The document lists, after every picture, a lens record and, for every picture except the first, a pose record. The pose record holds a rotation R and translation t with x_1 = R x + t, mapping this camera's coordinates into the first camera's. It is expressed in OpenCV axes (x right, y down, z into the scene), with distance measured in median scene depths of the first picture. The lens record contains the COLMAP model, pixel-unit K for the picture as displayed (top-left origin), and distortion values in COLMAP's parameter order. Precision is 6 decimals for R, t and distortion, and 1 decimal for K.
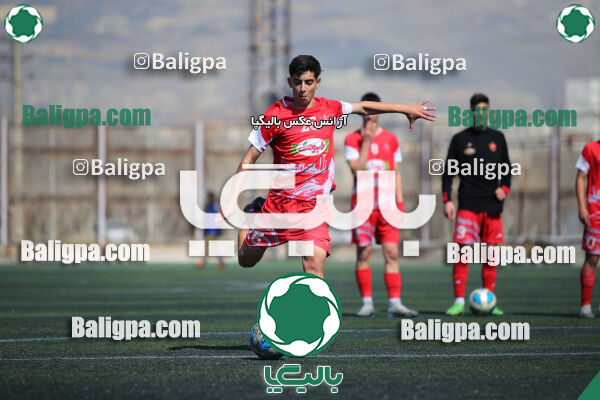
lens RADIAL K [[2297.1, 0, 298.1], [0, 2297.1, 196.2], [0, 0, 1]] dist [0.135208, 0.000000]
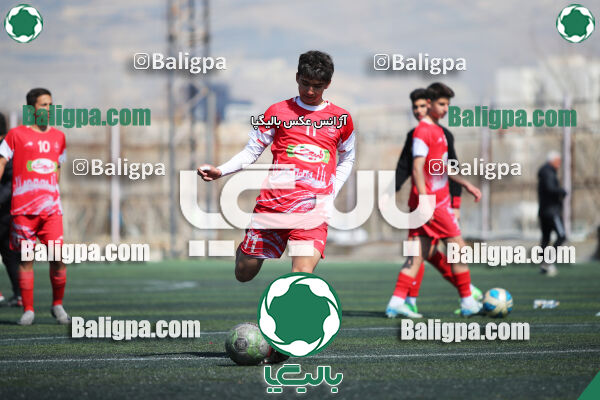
lens RADIAL K [[2297.1, 0, 304.8], [0, 2297.1, 203.1], [0, 0, 1]] dist [0.135208, 0.000000]
pose [[0.999980, -0.006035, 0.001701, 0.031767], [0.006030, 0.999977, 0.003002, 0.001965], [-0.001719, -0.002991, 0.999994, 0.034971]]
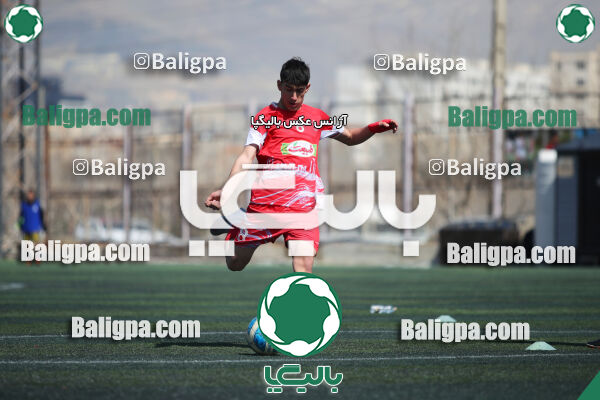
lens RADIAL K [[2297.1, 0, 295.2], [0, 2297.1, 202.1], [0, 0, 1]] dist [0.135208, 0.000000]
pose [[0.999984, 0.002503, -0.005051, 0.099861], [-0.002491, 0.999994, 0.002340, 0.002178], [0.005057, -0.002328, 0.999985, 0.064276]]
